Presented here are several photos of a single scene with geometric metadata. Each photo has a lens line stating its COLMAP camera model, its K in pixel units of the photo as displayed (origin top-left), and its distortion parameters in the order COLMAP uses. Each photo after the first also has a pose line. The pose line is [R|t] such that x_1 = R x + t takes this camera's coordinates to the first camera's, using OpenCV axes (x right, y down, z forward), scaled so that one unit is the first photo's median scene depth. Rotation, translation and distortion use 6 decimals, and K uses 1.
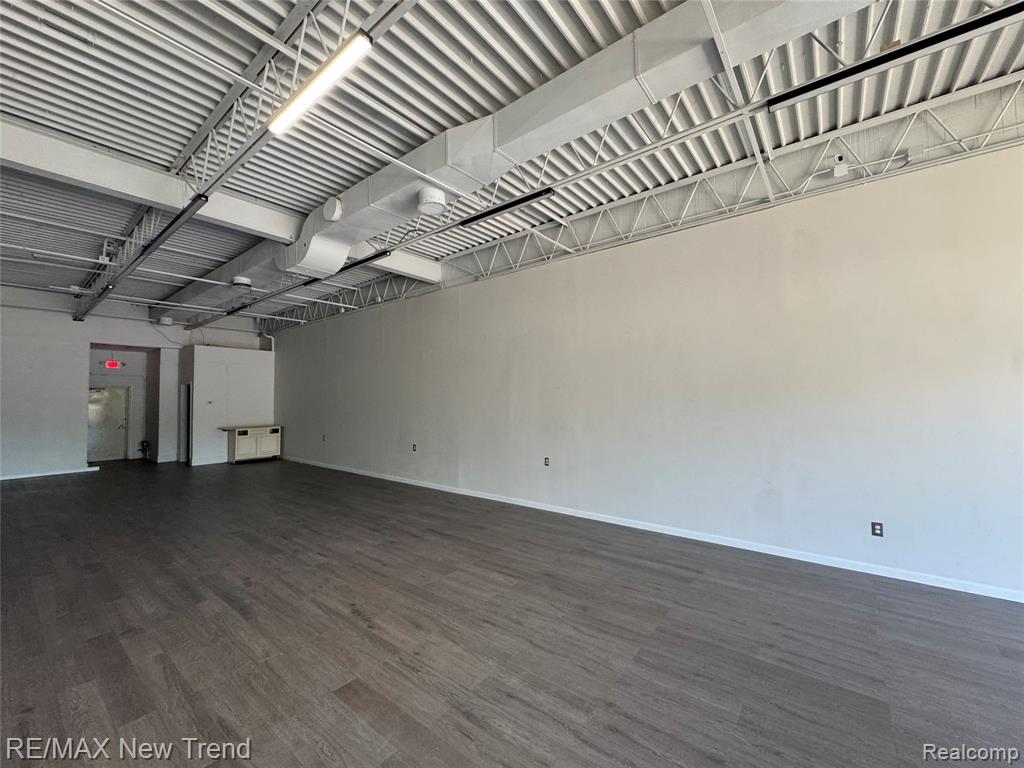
lens RADIAL K [[409.3, 0, 512.0], [0, 409.3, 384.0], [0, 0, 1]] dist [-0.007805, -0.000102]
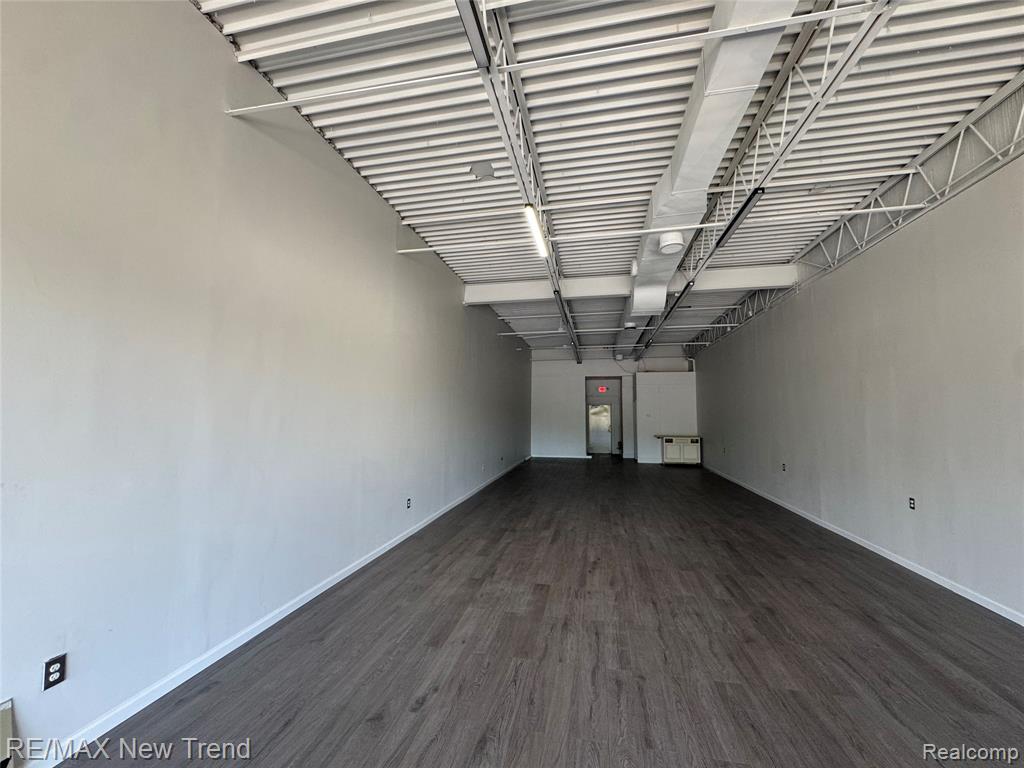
lens RADIAL K [[409.3, 0, 512.0], [0, 409.3, 384.0], [0, 0, 1]] dist [-0.007805, -0.000102]
pose [[0.446200, -0.054496, -0.893272, 0.636689], [0.022298, 0.998511, -0.049778, 0.000804], [0.894655, 0.002293, 0.446751, 0.081290]]
